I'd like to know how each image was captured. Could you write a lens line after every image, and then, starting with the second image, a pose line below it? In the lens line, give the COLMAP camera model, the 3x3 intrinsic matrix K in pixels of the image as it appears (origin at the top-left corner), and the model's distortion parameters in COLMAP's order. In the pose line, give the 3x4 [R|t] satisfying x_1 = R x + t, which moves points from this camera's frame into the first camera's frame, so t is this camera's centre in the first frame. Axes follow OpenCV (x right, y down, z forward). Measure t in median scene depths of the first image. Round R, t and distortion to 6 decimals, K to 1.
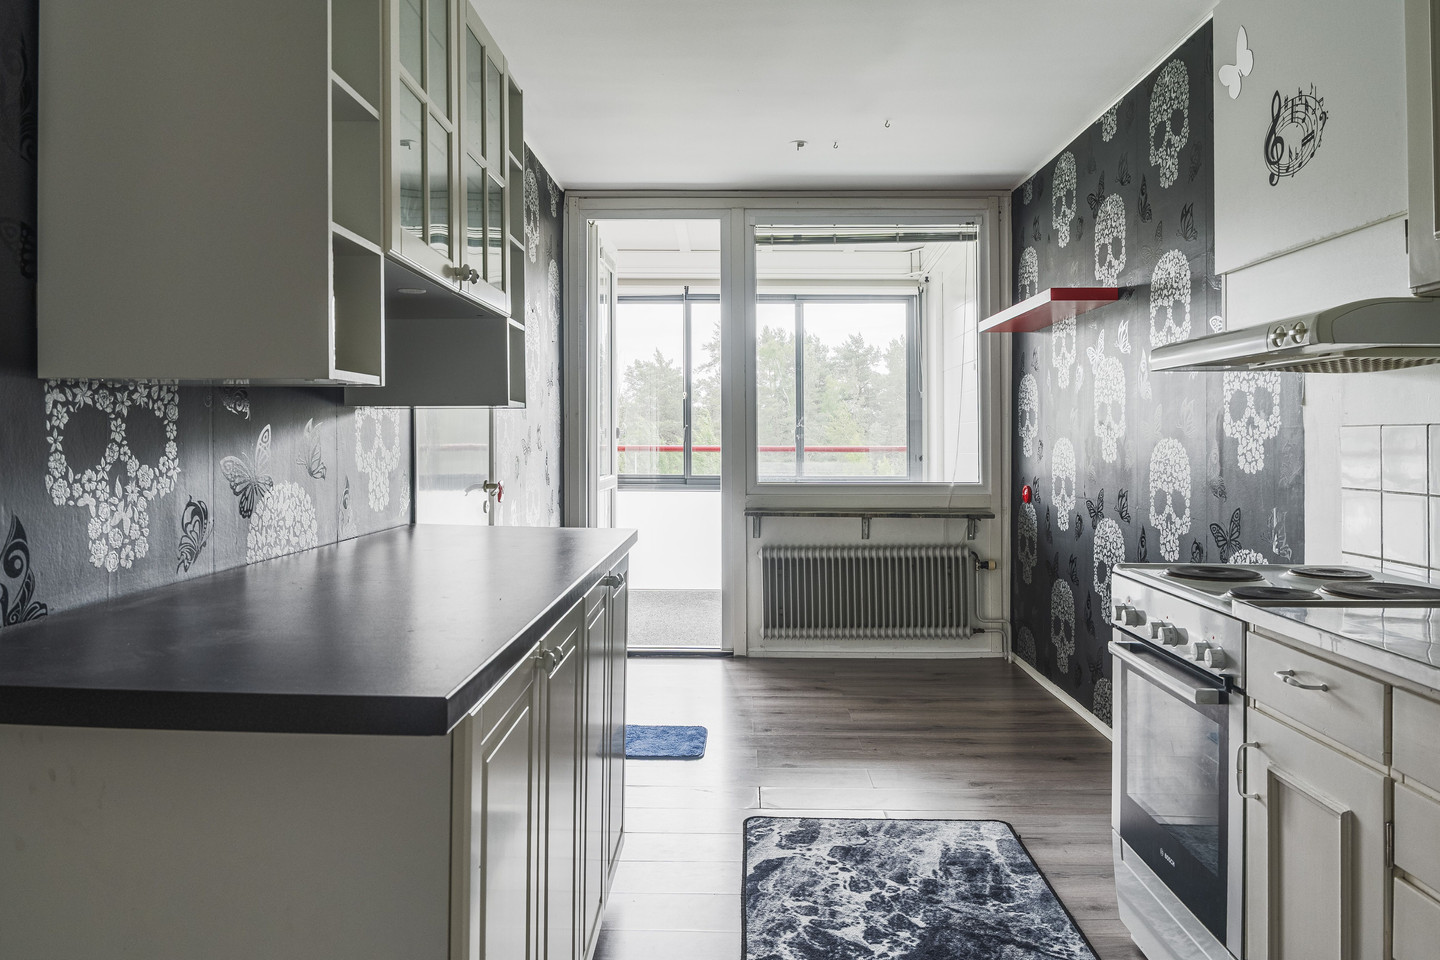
lens RADIAL K [[1005.3, 0, 721.8], [0, 1005.3, 473.6], [0, 0, 1]] dist [0.015185, 0.002054]
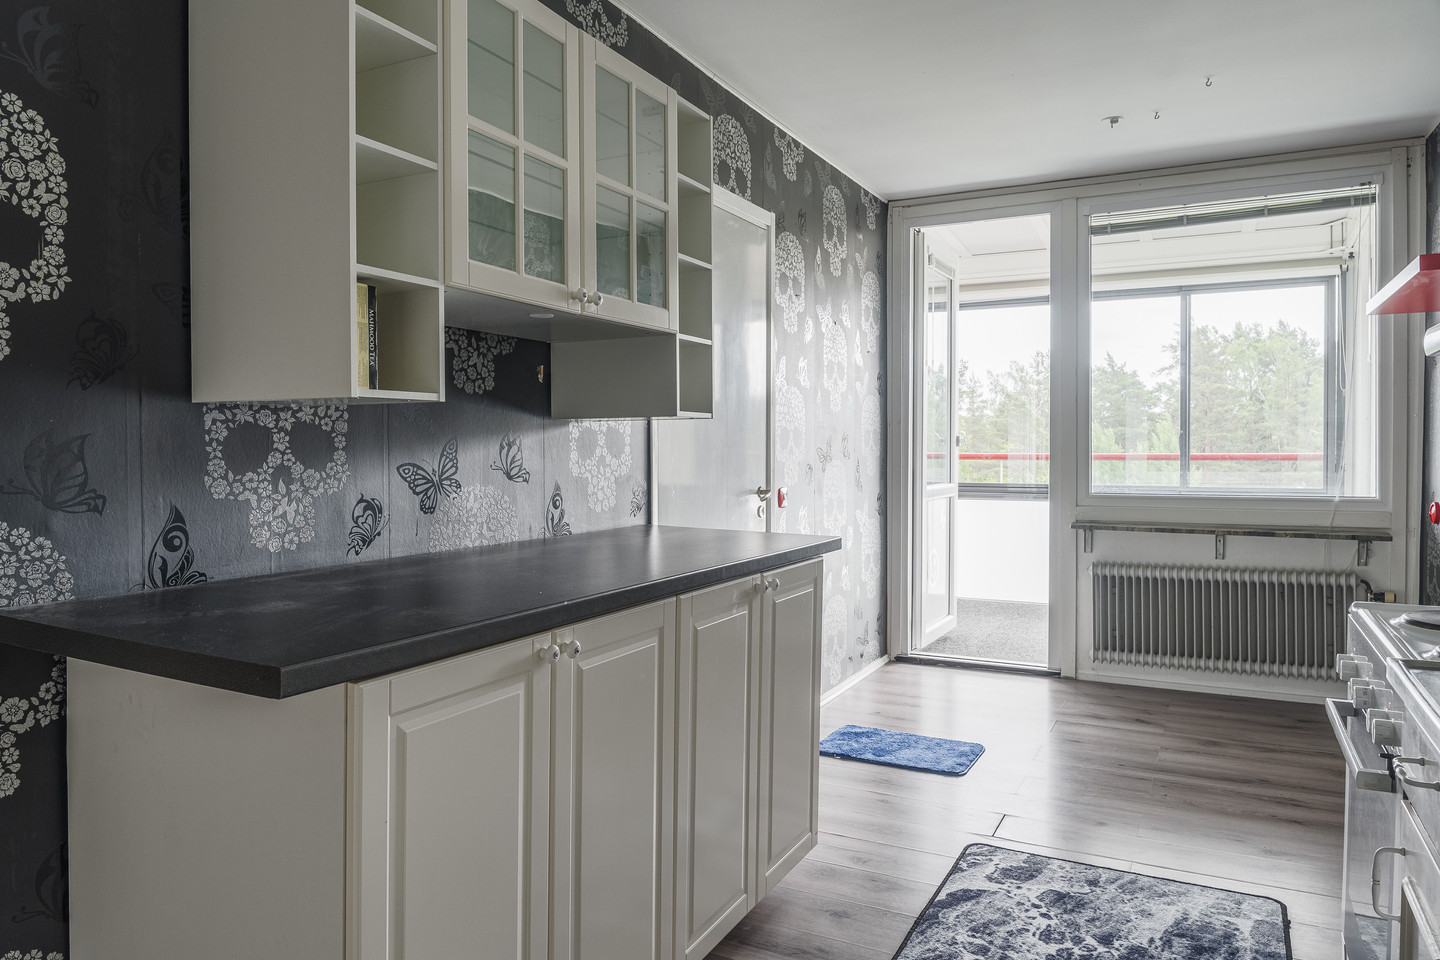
lens RADIAL K [[970.8, 0, 711.7], [0, 970.8, 498.9], [0, 0, 1]] dist [0.001830, -0.004182]
pose [[0.893536, 0.018609, -0.448606, 0.233792], [-0.010557, 0.999735, 0.020444, -0.000692], [0.448868, -0.013531, 0.893496, 0.079071]]
